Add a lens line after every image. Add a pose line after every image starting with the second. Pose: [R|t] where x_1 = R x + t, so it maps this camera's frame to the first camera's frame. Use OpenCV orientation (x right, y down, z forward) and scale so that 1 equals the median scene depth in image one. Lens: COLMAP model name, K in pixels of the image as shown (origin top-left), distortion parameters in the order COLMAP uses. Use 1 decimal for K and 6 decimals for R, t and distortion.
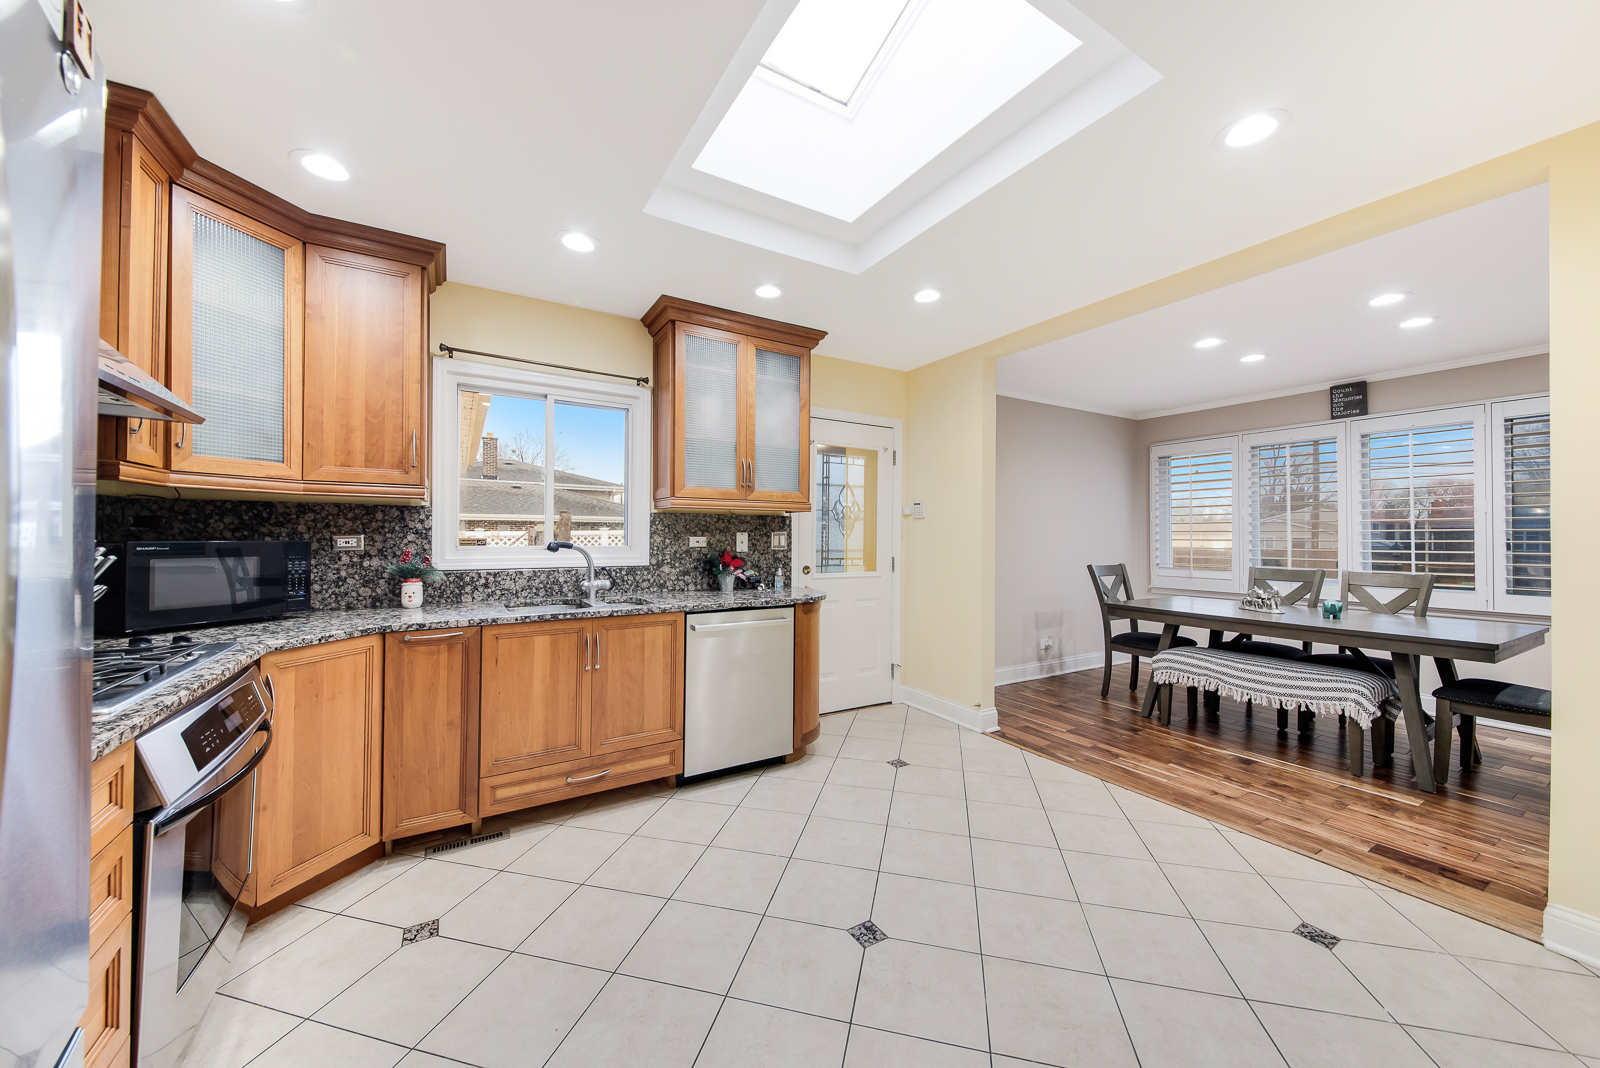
lens RADIAL K [[572.7, 0, 808.0], [0, 572.7, 528.8], [0, 0, 1]] dist [0.016839, -0.003538]
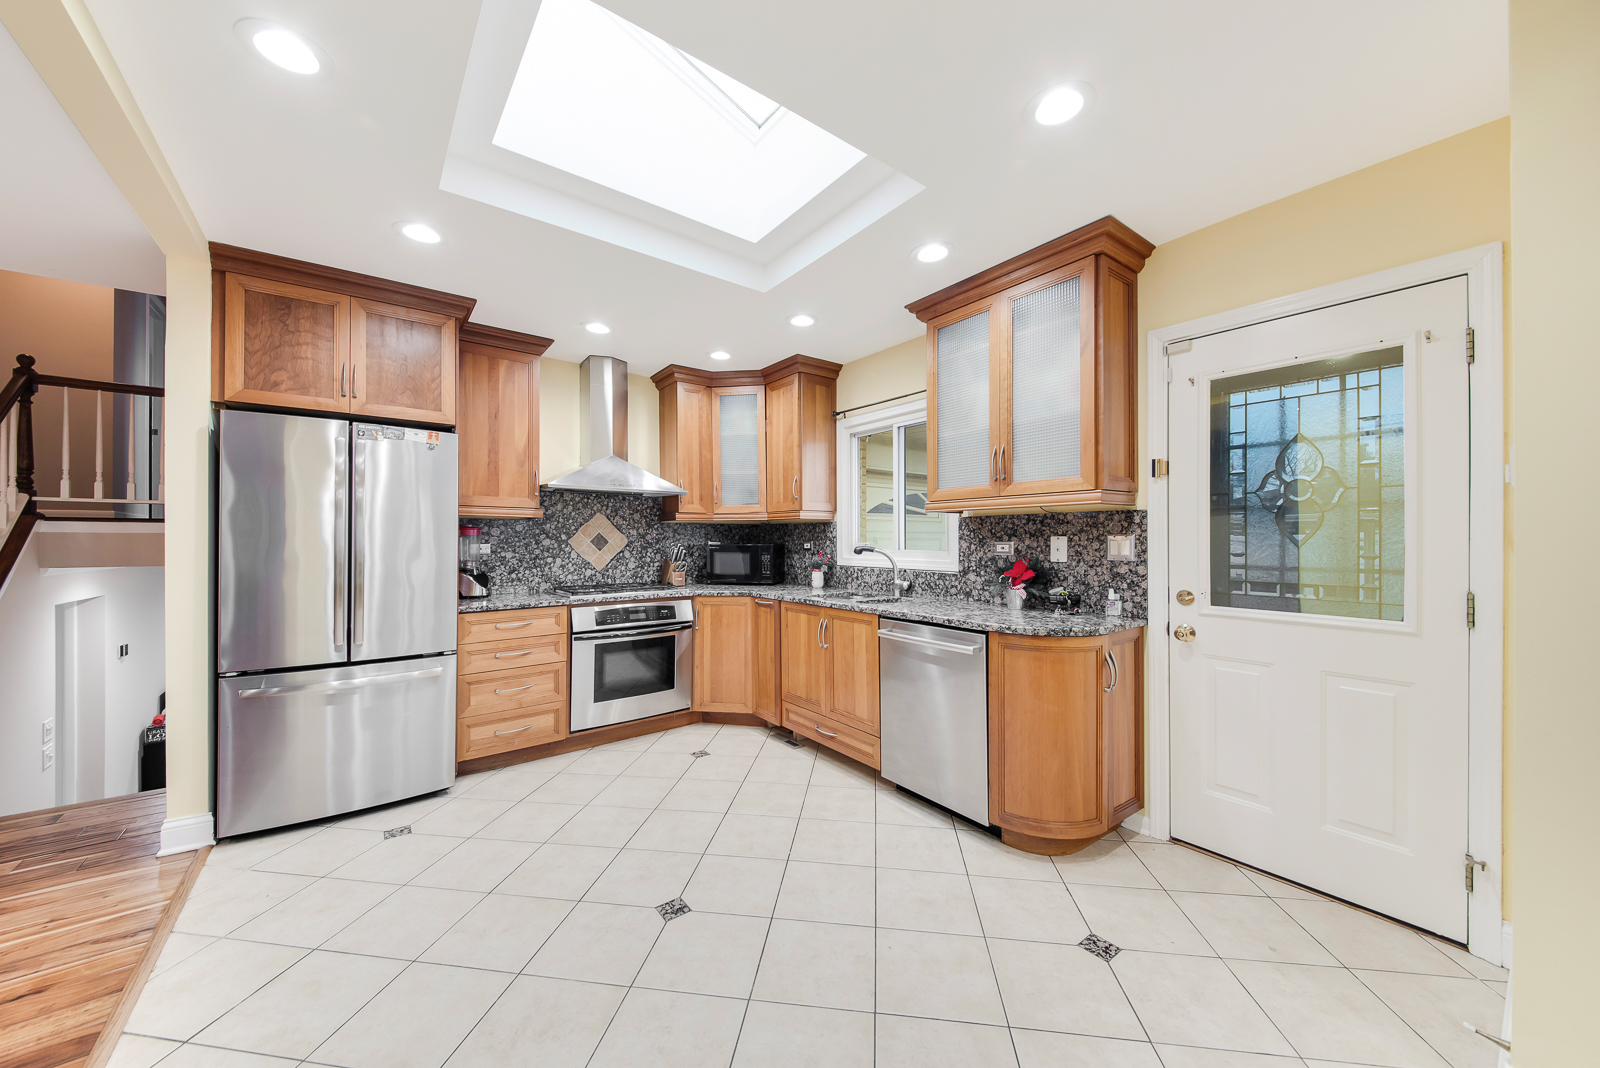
lens RADIAL K [[572.7, 0, 789.9], [0, 572.7, 537.2], [0, 0, 1]] dist [0.016839, -0.003538]
pose [[0.084637, -0.009179, -0.996370, 0.670127], [0.014652, 0.999861, -0.007967, 0.008756], [0.996304, -0.013924, 0.084759, 0.631403]]
